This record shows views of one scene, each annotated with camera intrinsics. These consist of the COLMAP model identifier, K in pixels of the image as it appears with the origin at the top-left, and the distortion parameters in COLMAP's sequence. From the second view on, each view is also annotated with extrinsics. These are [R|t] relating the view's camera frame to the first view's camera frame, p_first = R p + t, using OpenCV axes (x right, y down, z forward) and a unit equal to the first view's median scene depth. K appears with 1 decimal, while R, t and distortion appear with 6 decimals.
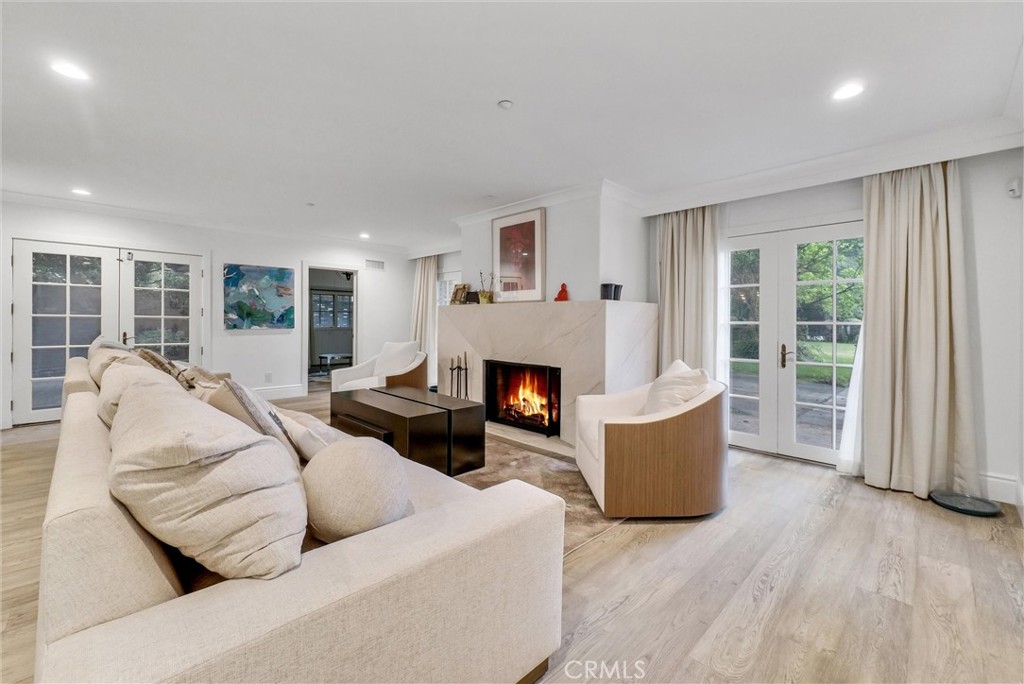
lens RADIAL K [[425.2, 0, 491.3], [0, 425.2, 303.4], [0, 0, 1]] dist [-0.000308, -0.000062]
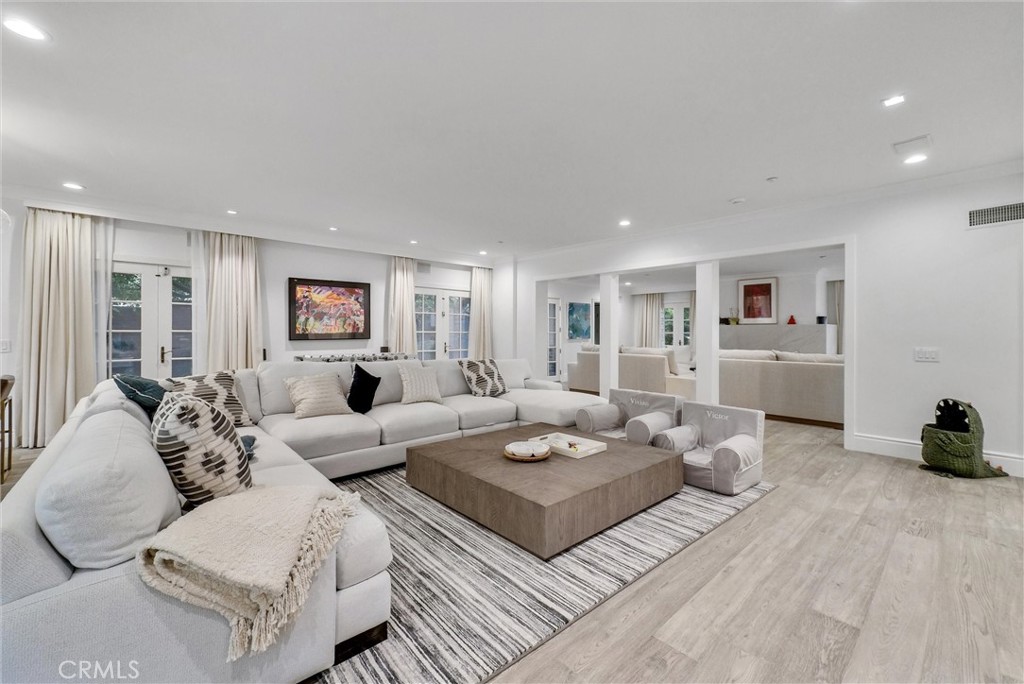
lens RADIAL K [[420.7, 0, 509.8], [0, 420.7, 339.9], [0, 0, 1]] dist [-0.001341, 0.000022]
pose [[0.999260, -0.006982, -0.037830, -0.826821], [0.009297, 0.998071, 0.061375, -0.048913], [0.037328, -0.061681, 0.997398, -0.813967]]
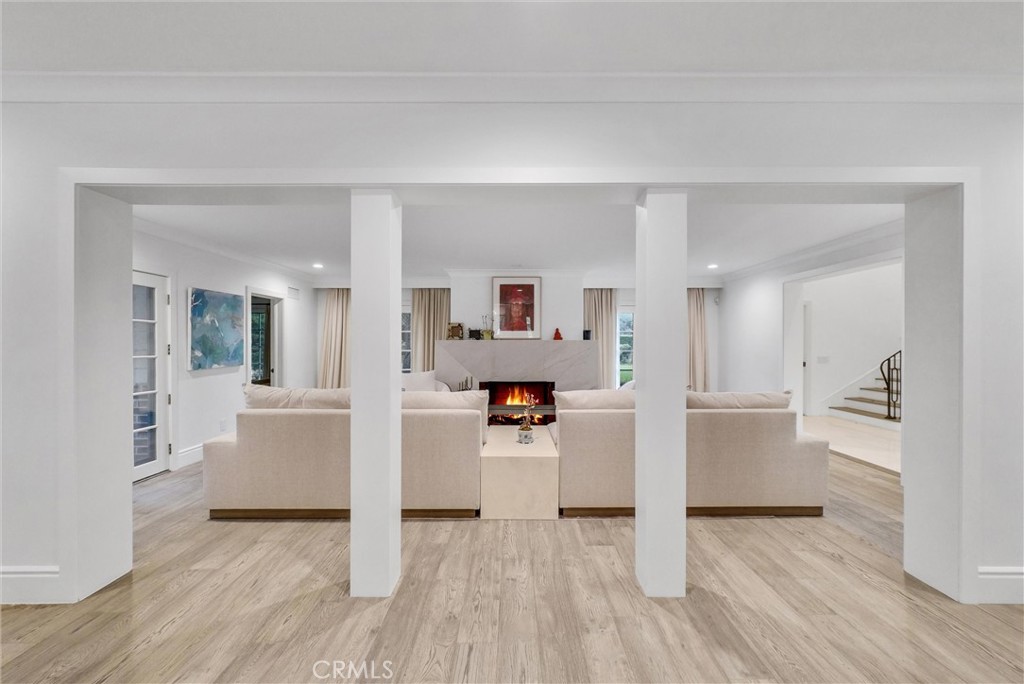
lens RADIAL K [[420.7, 0, 509.8], [0, 420.7, 339.9], [0, 0, 1]] dist [-0.001341, 0.000022]
pose [[0.695432, -0.005479, 0.718571, -0.796350], [-0.022309, 0.999324, 0.029210, -0.033245], [-0.718245, -0.036344, 0.694840, 0.022959]]
